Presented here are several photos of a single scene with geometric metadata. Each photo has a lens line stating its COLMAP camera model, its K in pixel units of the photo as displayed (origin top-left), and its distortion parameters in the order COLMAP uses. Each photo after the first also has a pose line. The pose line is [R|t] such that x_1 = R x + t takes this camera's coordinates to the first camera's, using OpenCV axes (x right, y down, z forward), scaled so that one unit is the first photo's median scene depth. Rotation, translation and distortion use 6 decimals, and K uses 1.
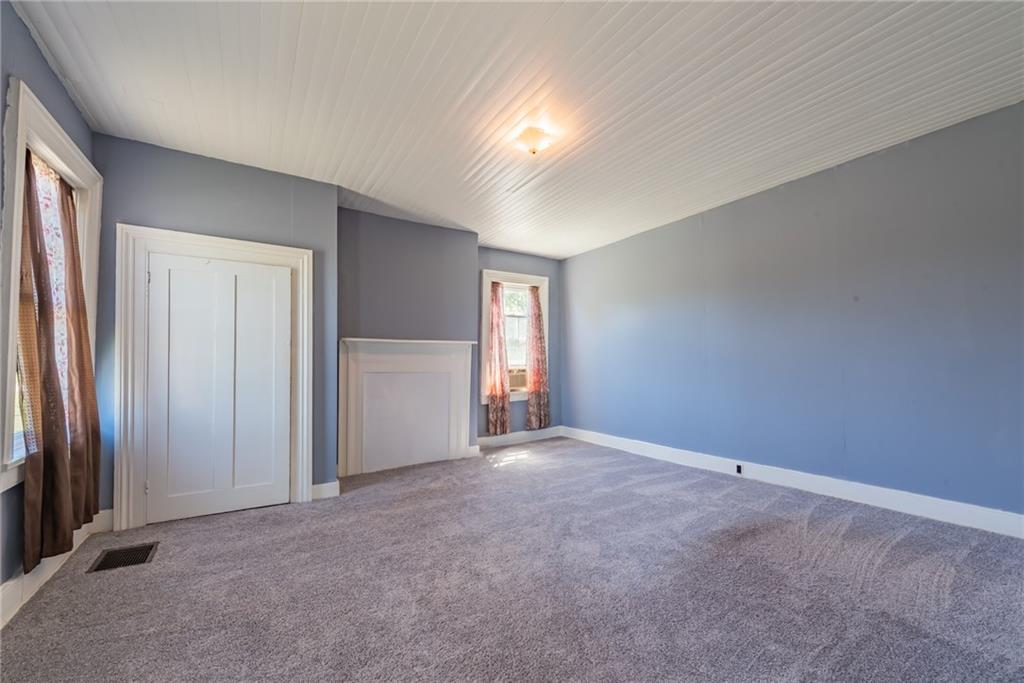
lens RADIAL K [[404.7, 0, 508.8], [0, 404.7, 361.9], [0, 0, 1]] dist [0.010107, -0.001226]
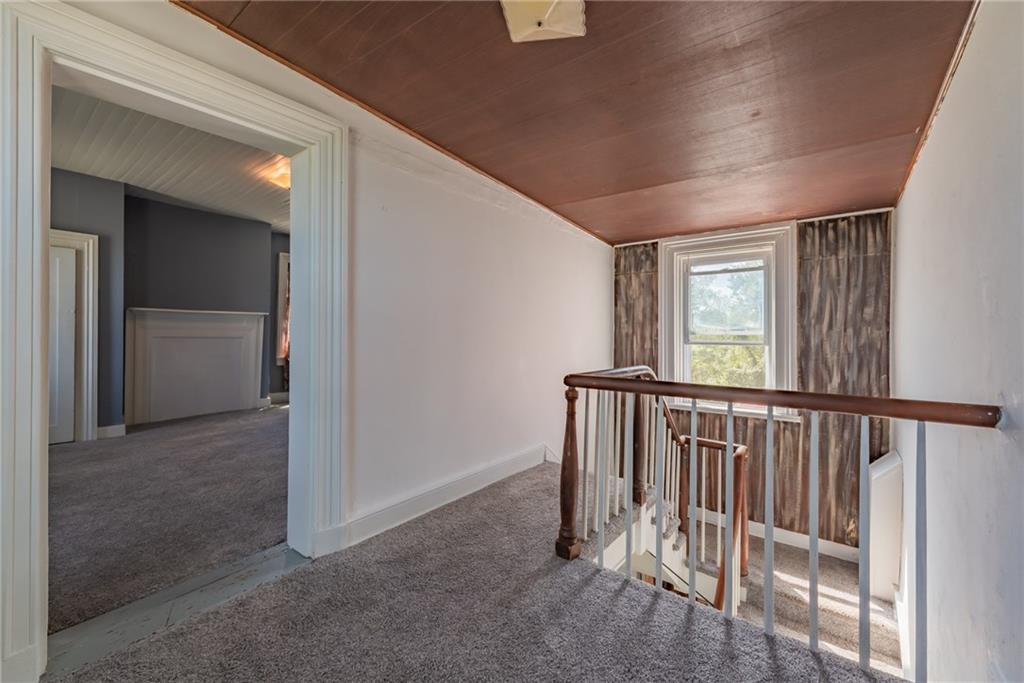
lens RADIAL K [[404.7, 0, 509.2], [0, 404.7, 337.6], [0, 0, 1]] dist [0.010107, -0.001226]
pose [[0.933704, 0.007429, 0.357970, 0.218923], [-0.010456, 0.999924, 0.006522, 0.010135], [-0.357894, -0.009833, 0.933710, -0.556809]]
